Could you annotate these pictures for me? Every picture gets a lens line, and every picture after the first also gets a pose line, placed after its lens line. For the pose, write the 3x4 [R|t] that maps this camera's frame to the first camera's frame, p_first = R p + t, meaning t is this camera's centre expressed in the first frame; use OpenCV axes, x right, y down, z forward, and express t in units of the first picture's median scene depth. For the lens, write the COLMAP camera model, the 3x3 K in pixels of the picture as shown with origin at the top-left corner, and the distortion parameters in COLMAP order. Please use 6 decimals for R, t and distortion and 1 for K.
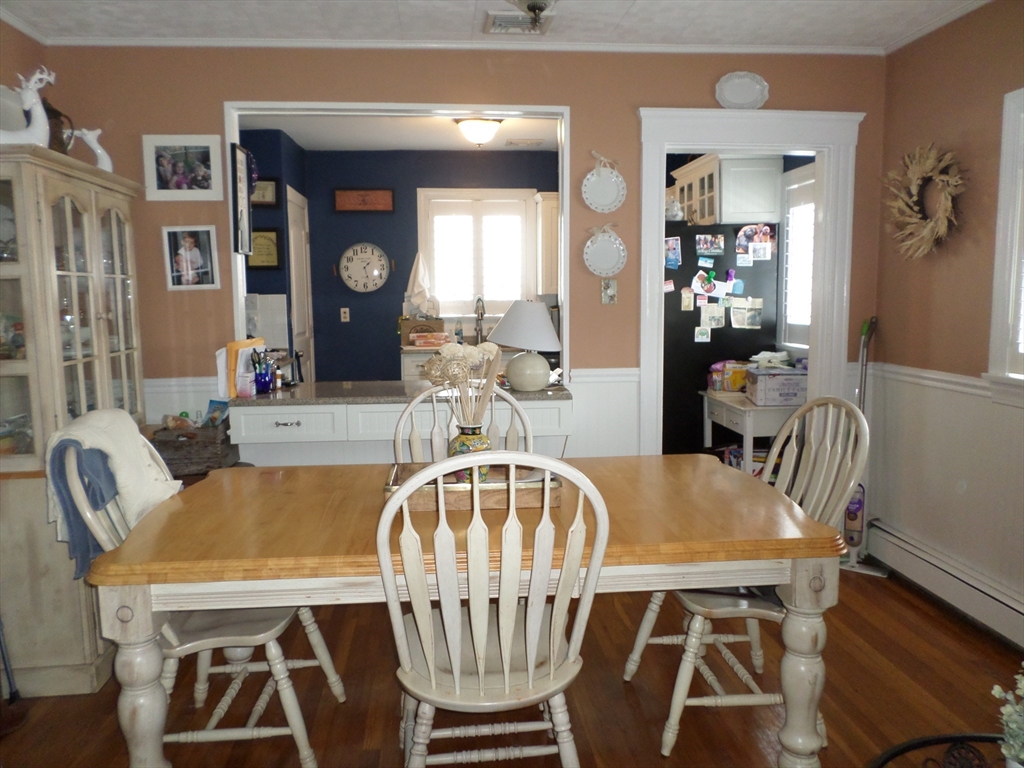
lens RADIAL K [[773.6, 0, 512.5], [0, 773.6, 384.8], [0, 0, 1]] dist [-0.014650, -0.007074]
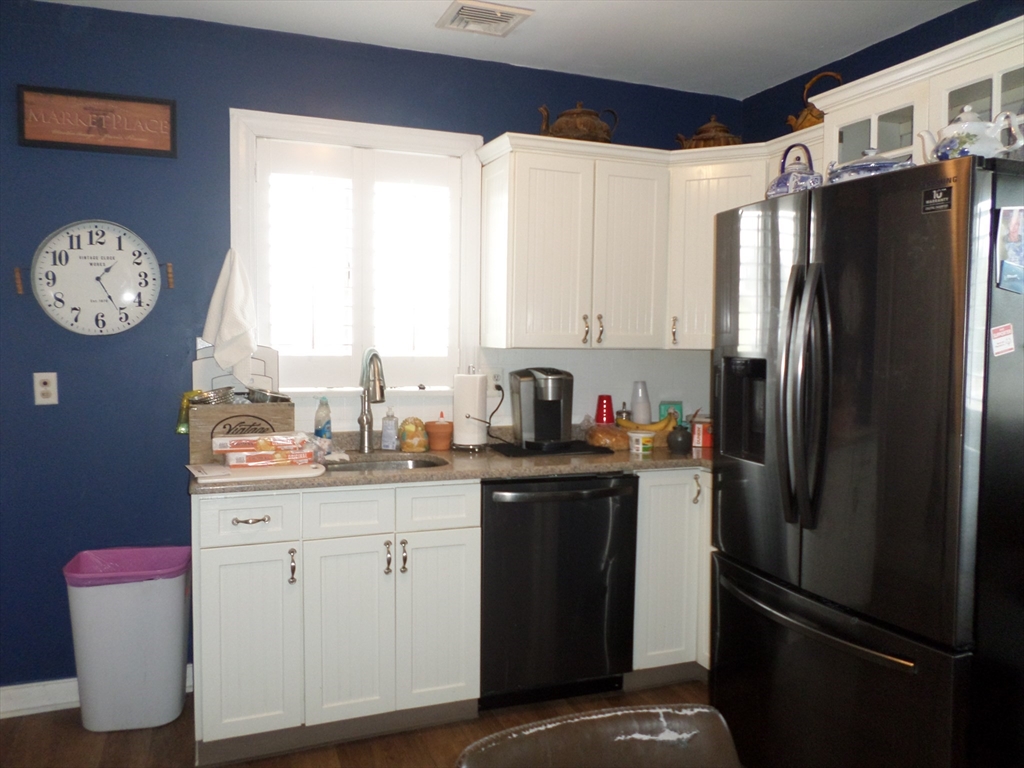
lens RADIAL K [[773.6, 0, 509.5], [0, 773.6, 383.9], [0, 0, 1]] dist [-0.014650, -0.007074]
pose [[0.960522, 0.001322, 0.278201, -0.091631], [0.015591, 0.998161, -0.058575, -0.065144], [-0.277767, 0.060600, 0.958735, 0.534130]]
